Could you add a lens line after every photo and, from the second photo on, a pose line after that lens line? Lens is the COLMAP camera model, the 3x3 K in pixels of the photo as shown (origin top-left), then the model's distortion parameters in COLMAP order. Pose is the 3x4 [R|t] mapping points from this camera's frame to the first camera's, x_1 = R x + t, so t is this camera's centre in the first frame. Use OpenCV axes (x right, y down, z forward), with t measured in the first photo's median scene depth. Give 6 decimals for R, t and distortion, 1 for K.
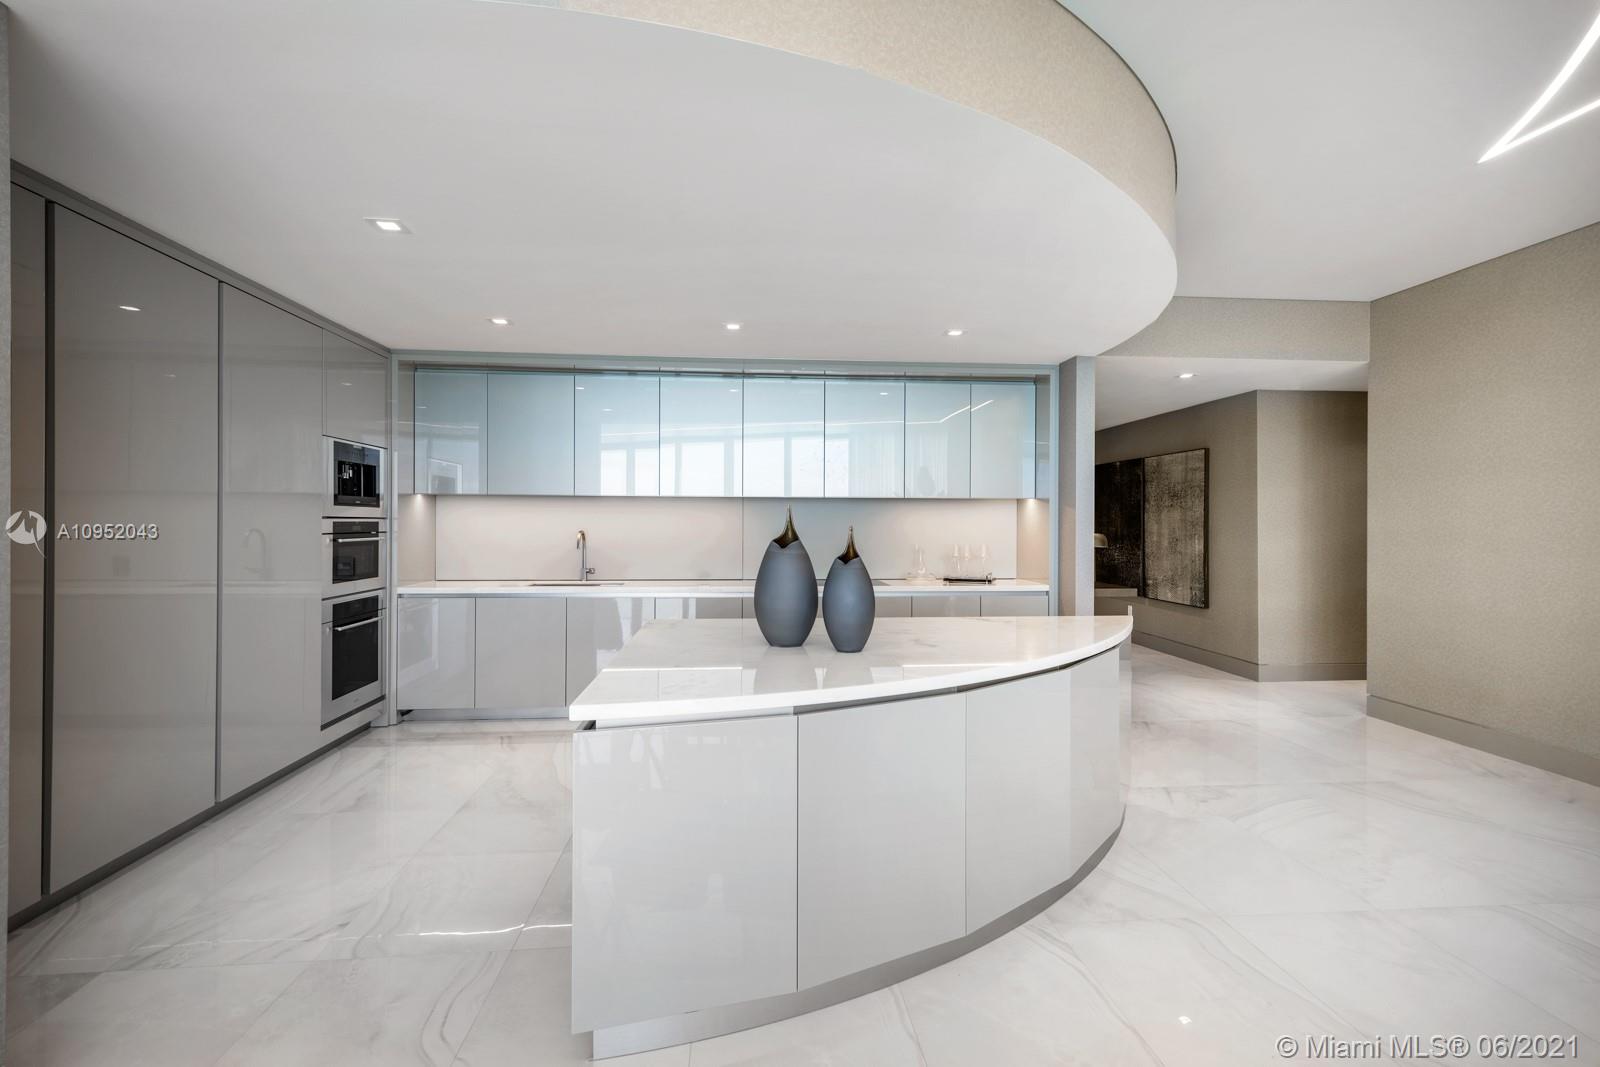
lens RADIAL K [[726.2, 0, 817.4], [0, 726.2, 523.5], [0, 0, 1]] dist [-0.001452, -0.000066]
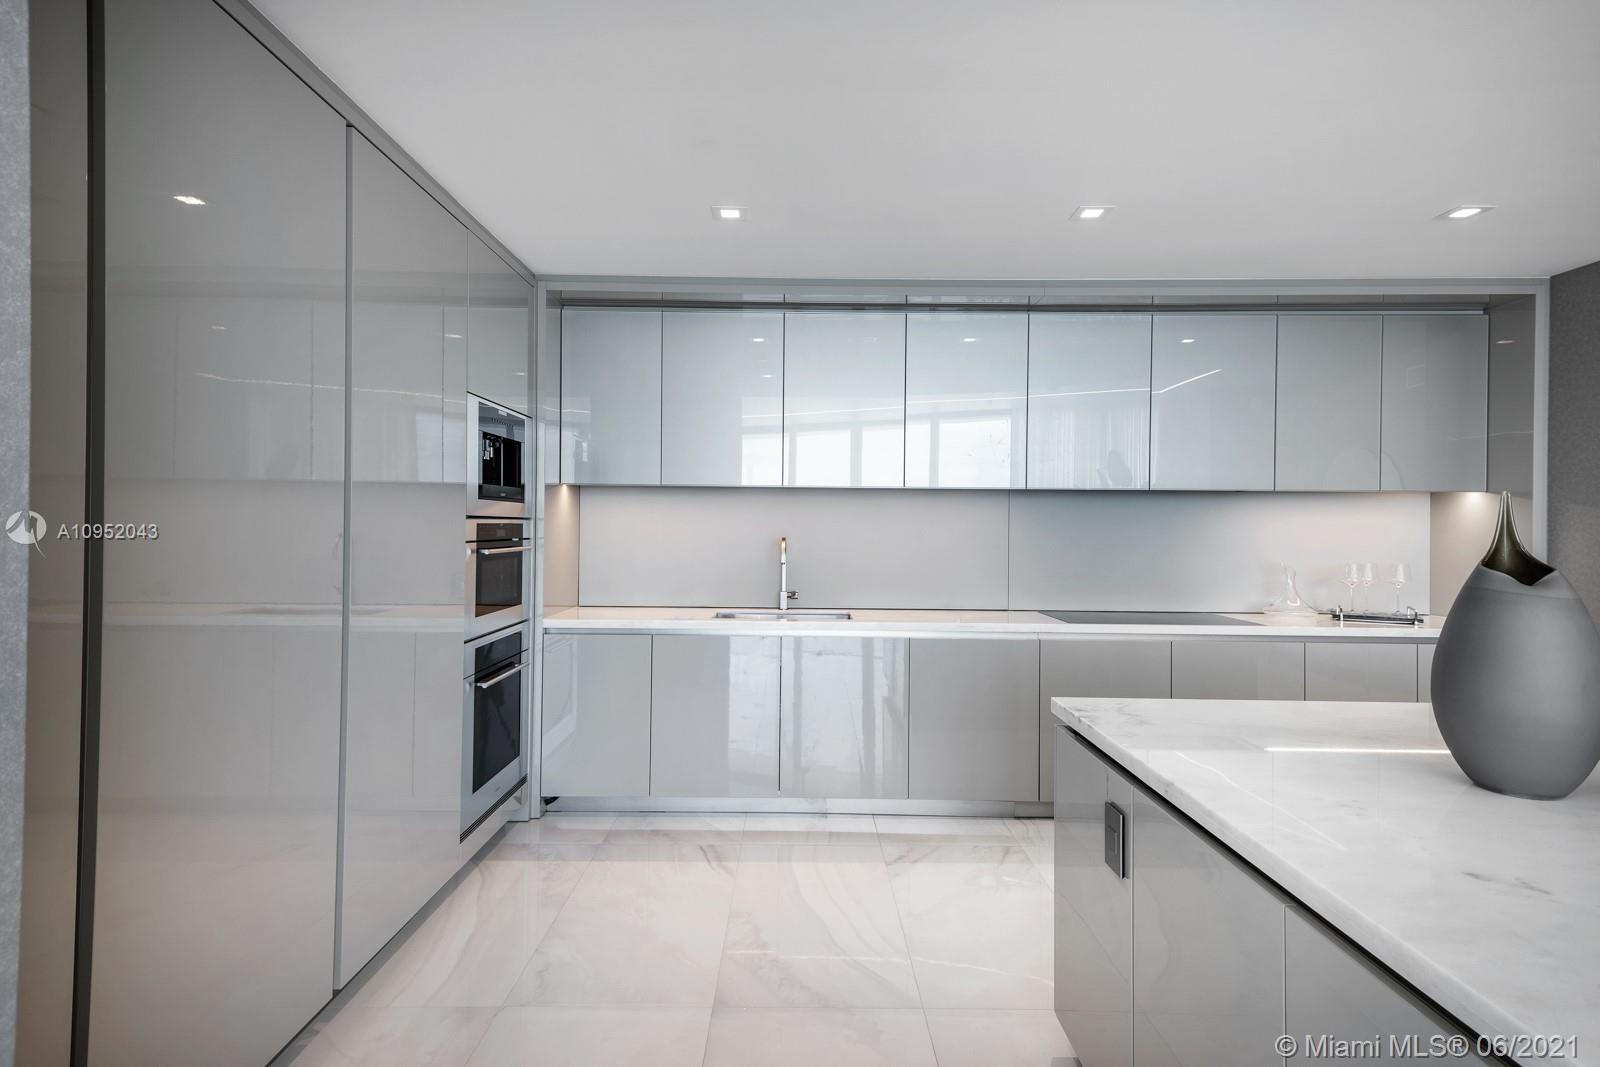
lens RADIAL K [[849.9, 0, 799.8], [0, 849.9, 513.2], [0, 0, 1]] dist [0.015389, 0.000395]
pose [[0.996887, 0.004195, -0.078731, -0.275220], [-0.005018, 0.999935, -0.010263, -0.005226], [0.078683, 0.010626, 0.996843, 0.215199]]
